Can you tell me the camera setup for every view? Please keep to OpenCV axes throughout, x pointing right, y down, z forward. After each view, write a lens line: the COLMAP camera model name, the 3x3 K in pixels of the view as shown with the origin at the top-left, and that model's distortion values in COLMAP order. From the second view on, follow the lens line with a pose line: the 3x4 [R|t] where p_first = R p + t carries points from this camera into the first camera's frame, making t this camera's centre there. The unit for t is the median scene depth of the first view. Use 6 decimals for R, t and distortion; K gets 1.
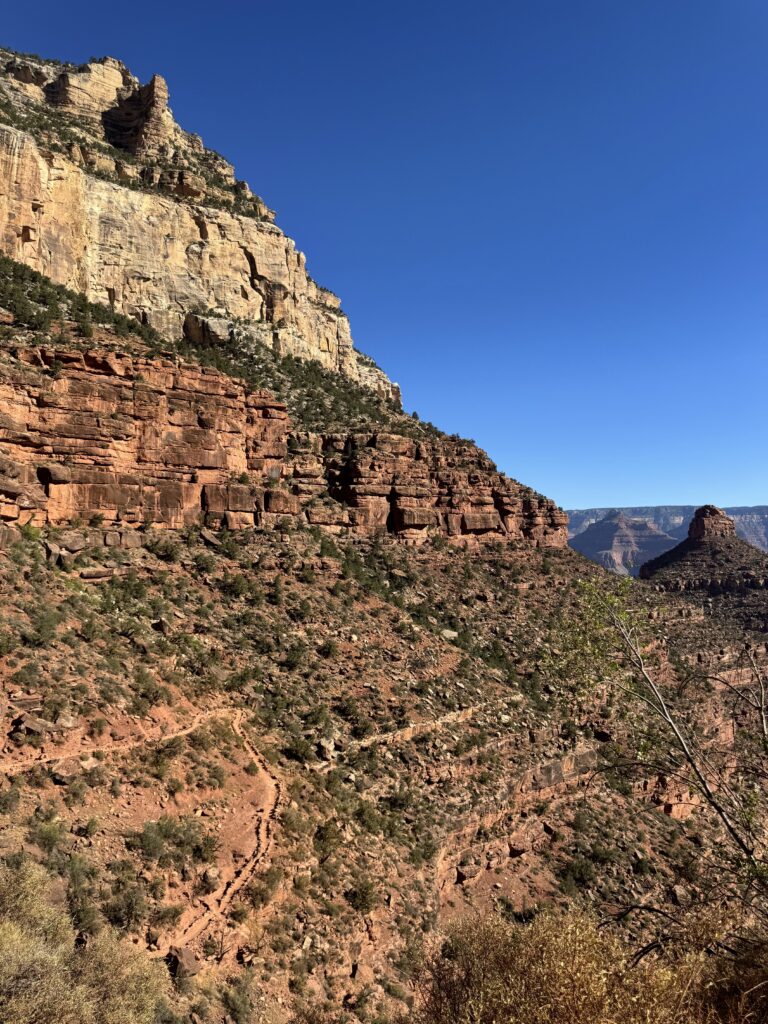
lens RADIAL K [[801.9, 0, 370.1], [0, 801.9, 509.4], [0, 0, 1]] dist [0.066894, -0.053136]
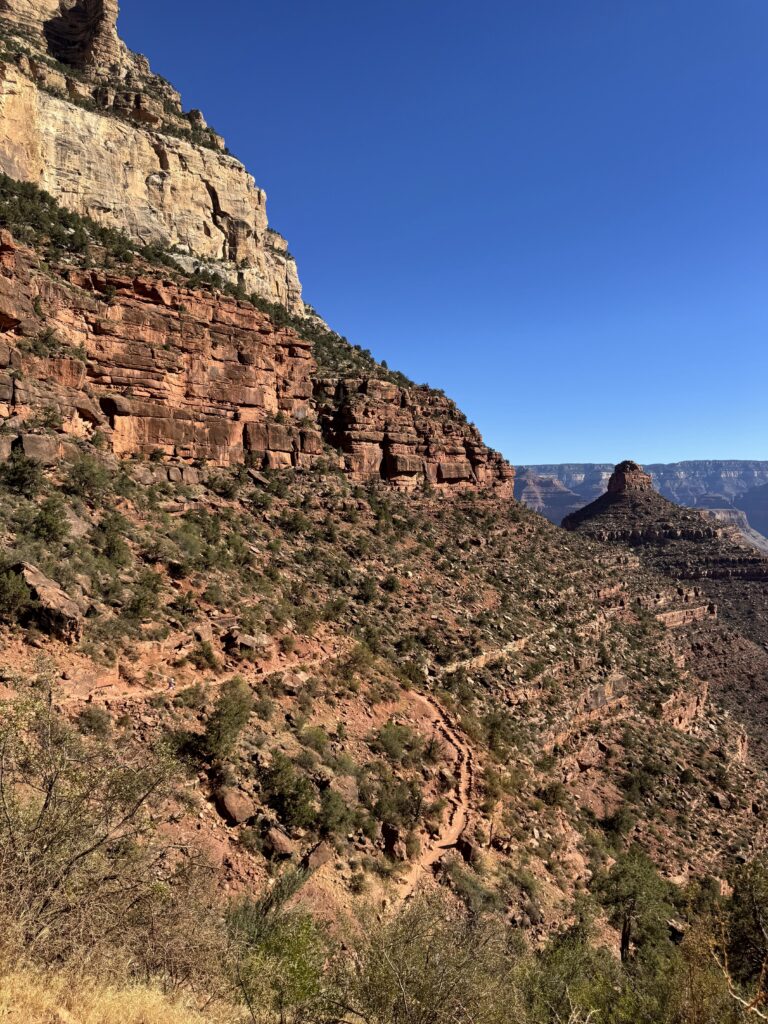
lens RADIAL K [[801.9, 0, 369.3], [0, 801.9, 524.2], [0, 0, 1]] dist [0.066894, -0.053136]
pose [[0.991983, -0.000890, 0.126371, -0.205672], [-0.007965, 0.997546, 0.069555, 0.026848], [-0.126123, -0.070004, 0.989542, 0.001140]]
